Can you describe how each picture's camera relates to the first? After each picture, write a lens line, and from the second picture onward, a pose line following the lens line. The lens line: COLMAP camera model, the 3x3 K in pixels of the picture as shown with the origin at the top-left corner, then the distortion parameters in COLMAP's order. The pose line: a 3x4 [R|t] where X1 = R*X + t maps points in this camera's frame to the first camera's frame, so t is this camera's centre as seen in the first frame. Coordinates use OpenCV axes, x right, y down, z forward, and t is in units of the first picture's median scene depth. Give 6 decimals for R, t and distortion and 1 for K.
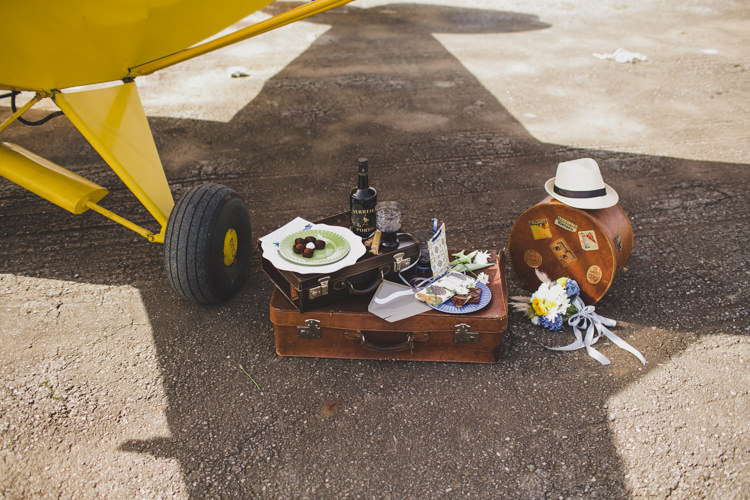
lens RADIAL K [[722.1, 0, 375.0], [0, 722.1, 250.0], [0, 0, 1]] dist [-0.091031, 0.106445]
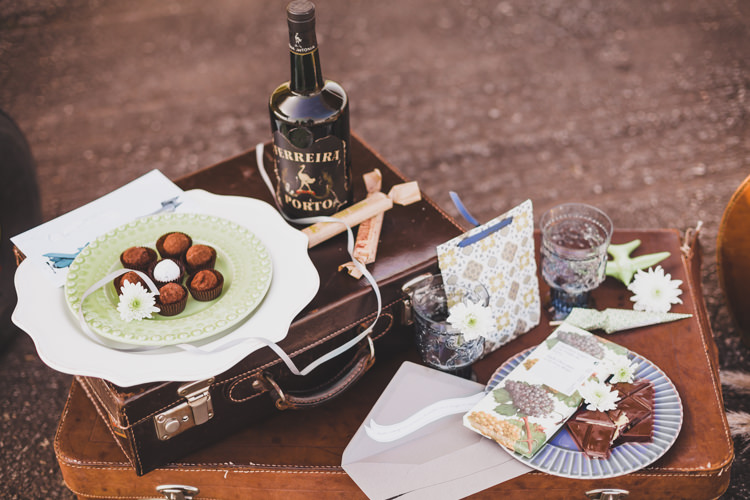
lens RADIAL K [[1120.4, 0, 375.0], [0, 1120.4, 250.0], [0, 0, 1]] dist [-0.144304, 0.041190]
pose [[0.999268, -0.037698, -0.006444, 0.012461], [0.038243, 0.986703, 0.157968, -0.070093], [0.000403, -0.158099, 0.987423, 0.354951]]
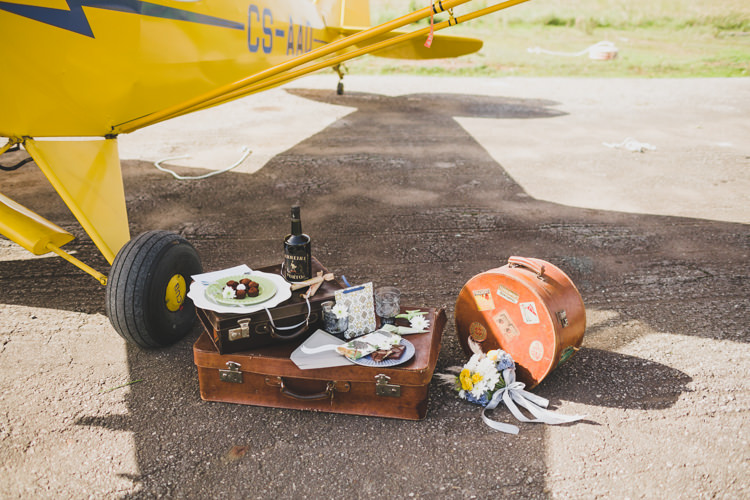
lens RADIAL K [[722.1, 0, 375.0], [0, 722.1, 250.0], [0, 0, 1]] dist [-0.091031, 0.106445]
pose [[0.996104, 0.040063, -0.078561, 0.129801], [-0.050703, 0.989063, -0.138507, 0.051080], [0.072153, 0.141951, 0.987241, 0.013105]]
